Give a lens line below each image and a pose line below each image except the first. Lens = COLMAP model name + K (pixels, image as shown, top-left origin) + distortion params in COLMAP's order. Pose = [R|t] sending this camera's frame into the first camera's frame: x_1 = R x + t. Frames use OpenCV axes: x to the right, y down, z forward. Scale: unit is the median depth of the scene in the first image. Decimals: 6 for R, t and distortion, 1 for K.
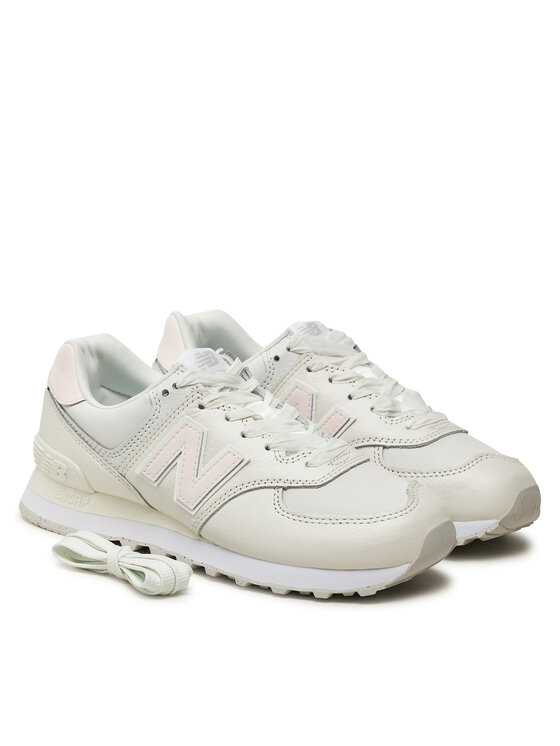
lens RADIAL K [[2192.6, 0, 280.0], [0, 2192.6, 373.0], [0, 0, 1]] dist [0.040423, 0.112283]
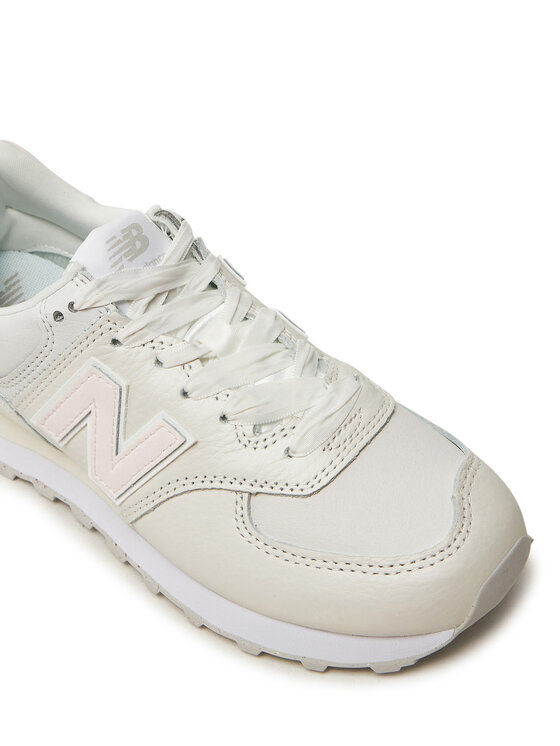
lens RADIAL K [[1440.4, 0, 308.1], [0, 1440.4, 373.0], [0, 0, 1]] dist [-0.040837, -0.058113]
pose [[0.997426, -0.013080, -0.070505, 0.045947], [0.041981, 0.903622, 0.426269, -0.146830], [0.058134, -0.428132, 0.901845, 0.644654]]
